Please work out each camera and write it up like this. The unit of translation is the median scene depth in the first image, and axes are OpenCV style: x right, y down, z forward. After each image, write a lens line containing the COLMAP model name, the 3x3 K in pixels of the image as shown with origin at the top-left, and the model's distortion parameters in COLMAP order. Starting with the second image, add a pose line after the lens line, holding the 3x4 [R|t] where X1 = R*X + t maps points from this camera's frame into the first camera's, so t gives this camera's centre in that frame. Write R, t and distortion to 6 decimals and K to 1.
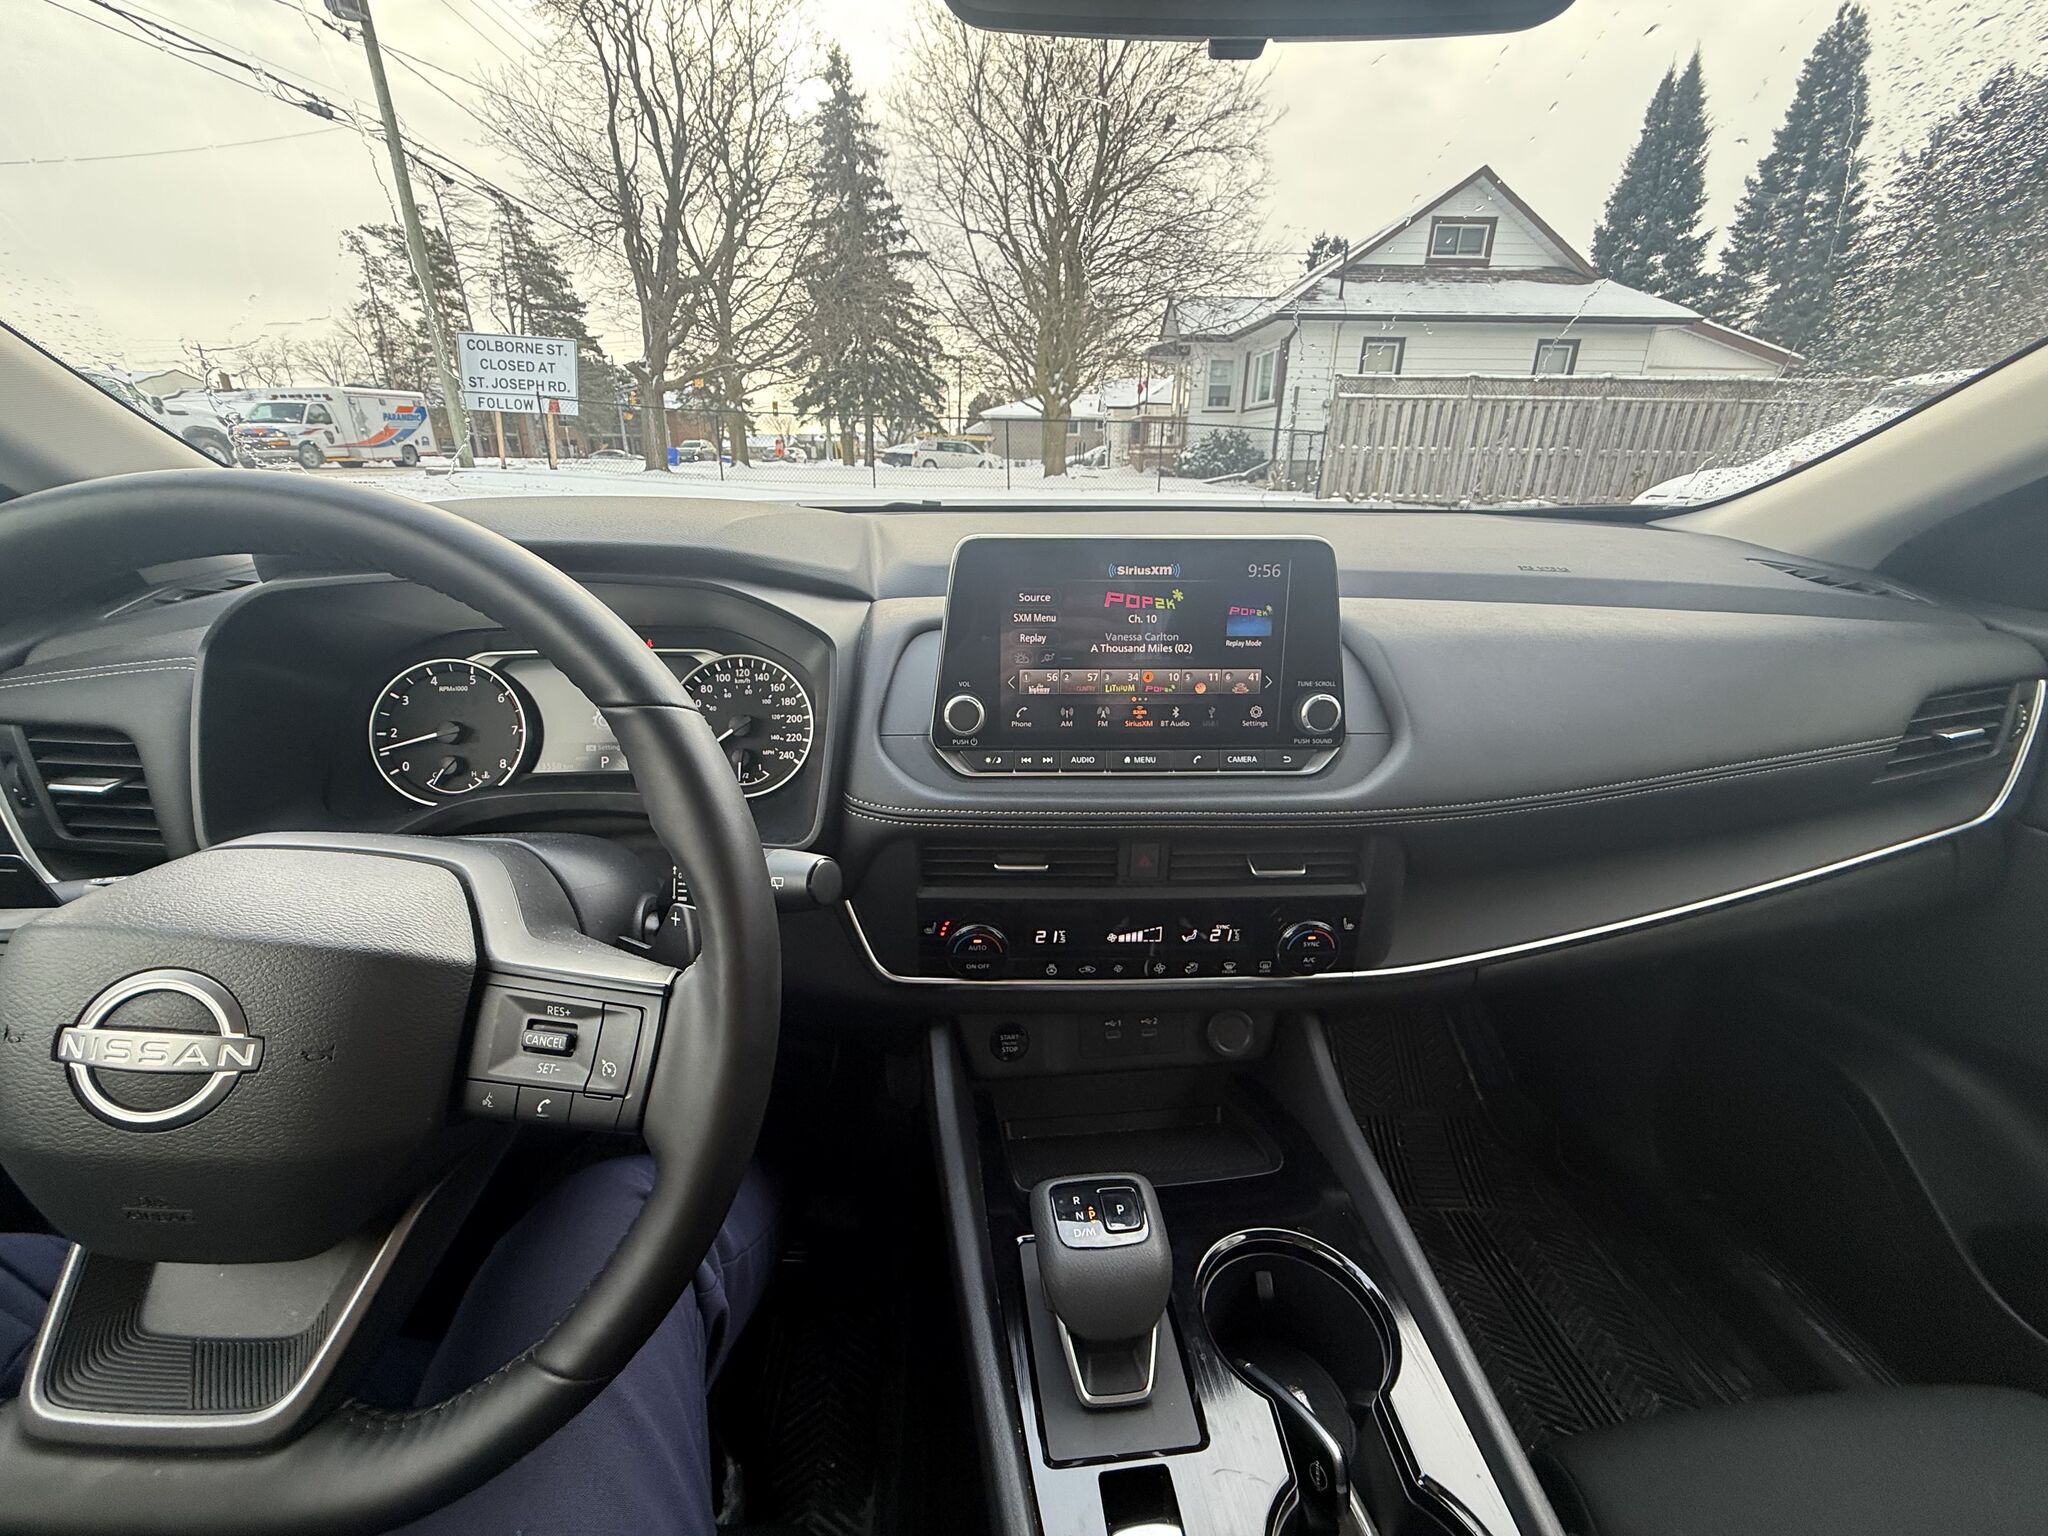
lens RADIAL K [[825.3, 0, 1007.4], [0, 825.3, 765.2], [0, 0, 1]] dist [0.000809, 0.000182]
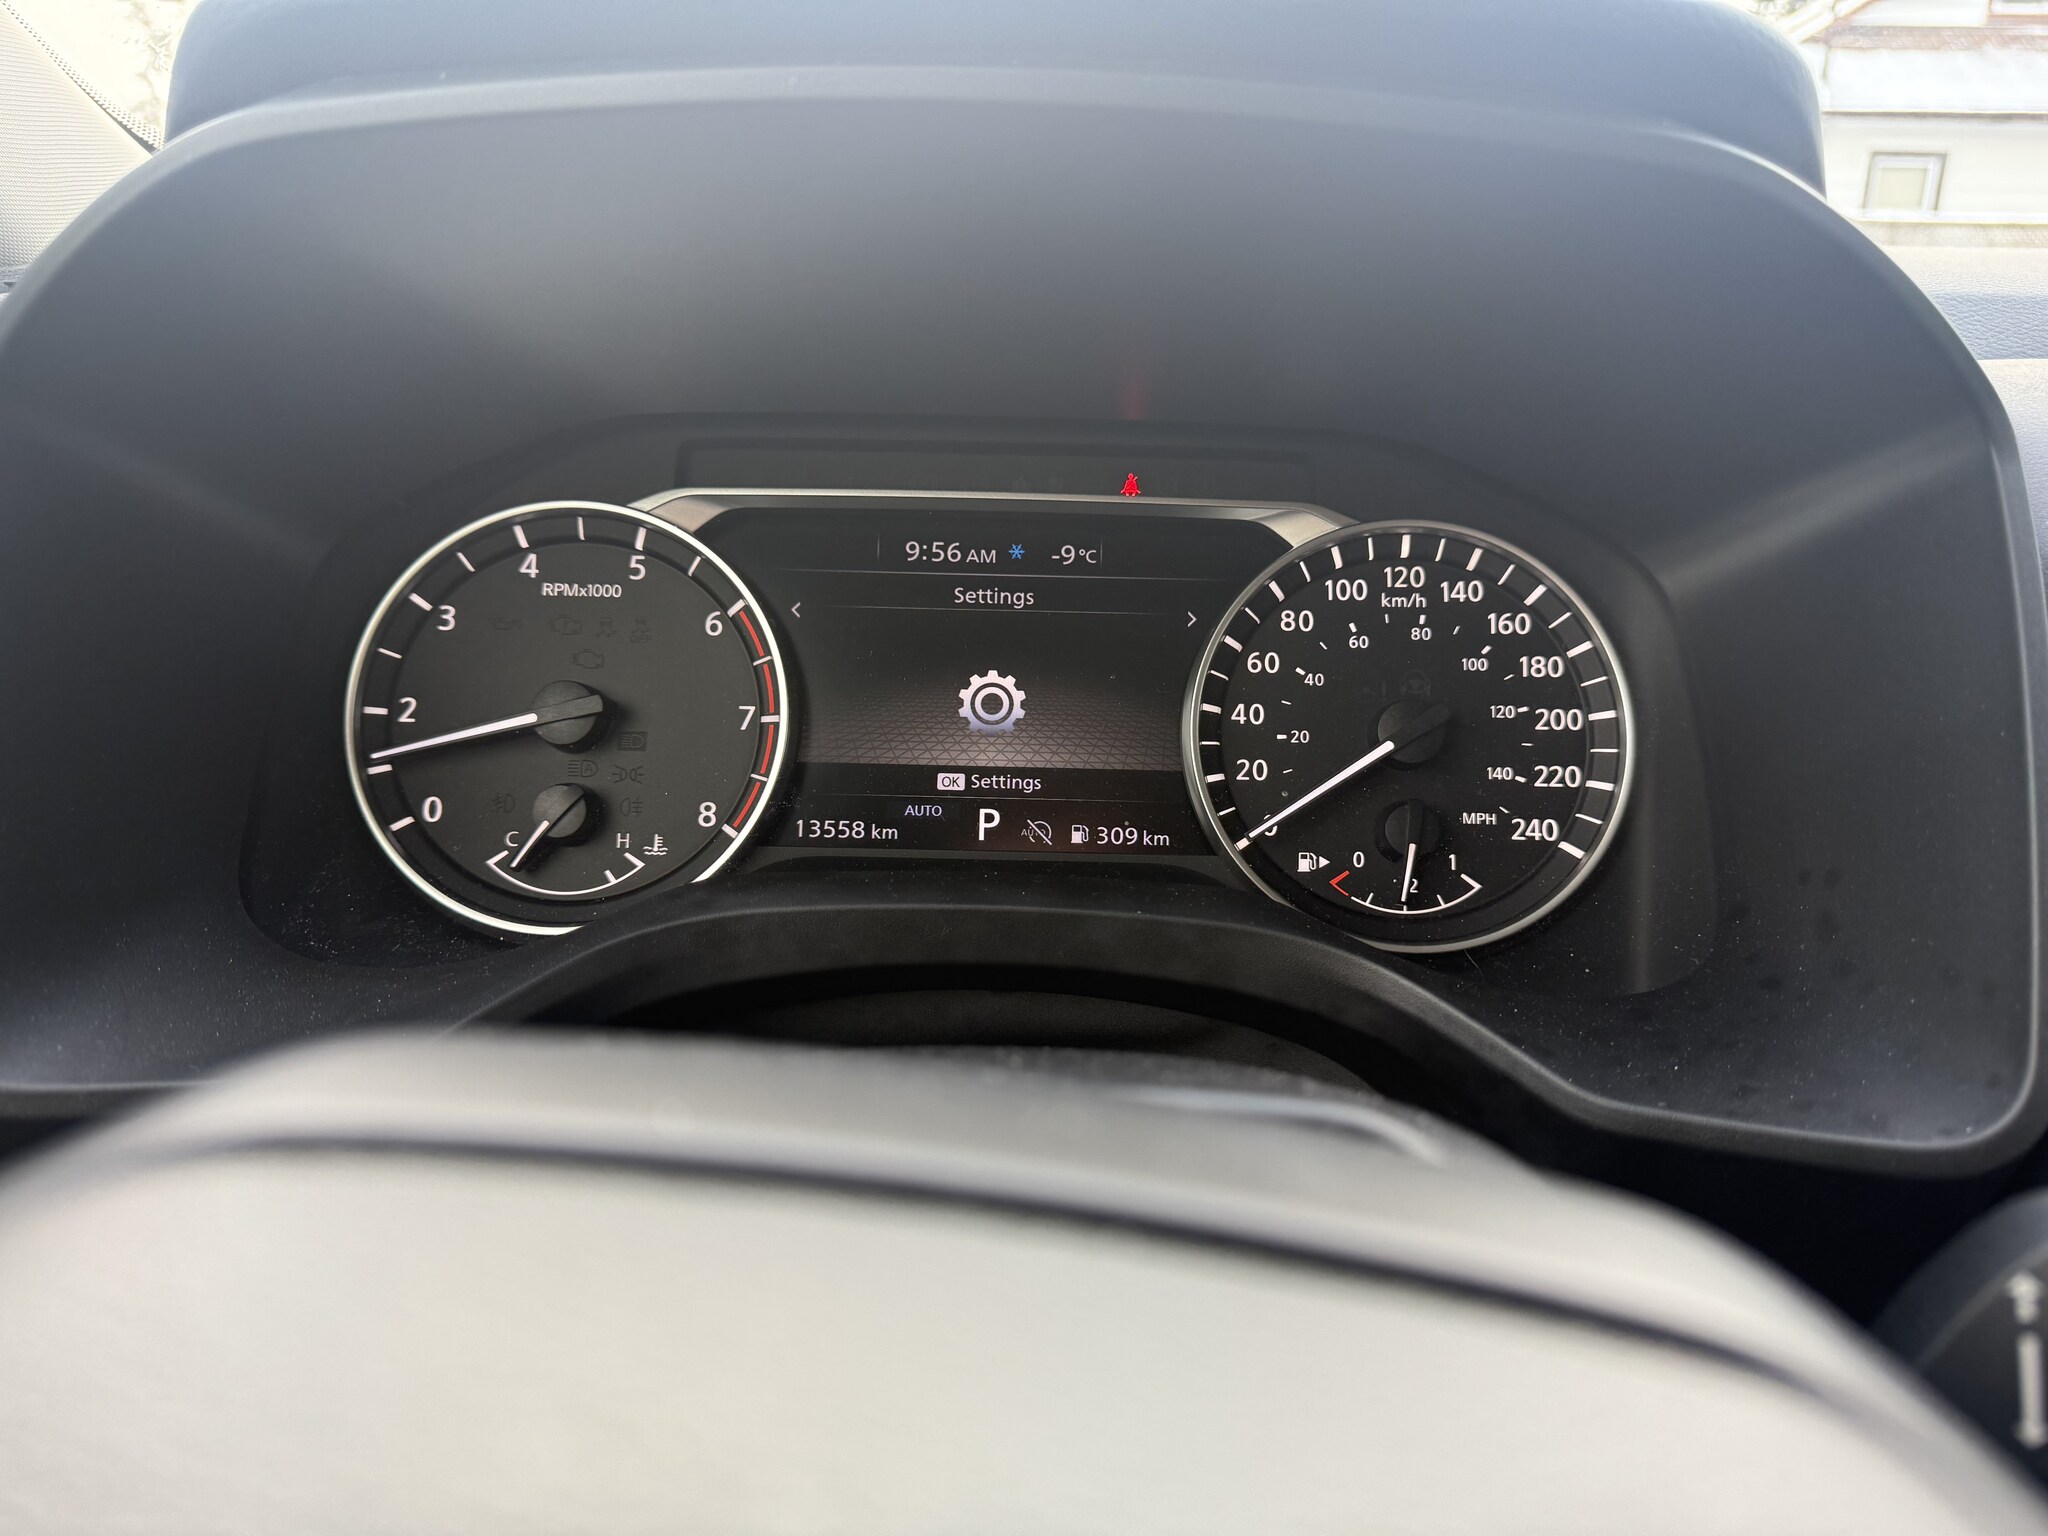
lens RADIAL K [[1453.8, 0, 1032.4], [0, 1453.8, 794.3], [0, 0, 1]] dist [0.034654, -0.048144]
pose [[0.995488, 0.041736, -0.085212, -0.429413], [-0.047505, 0.996632, -0.066840, 0.023045], [0.082135, 0.070586, 0.994118, 0.420068]]
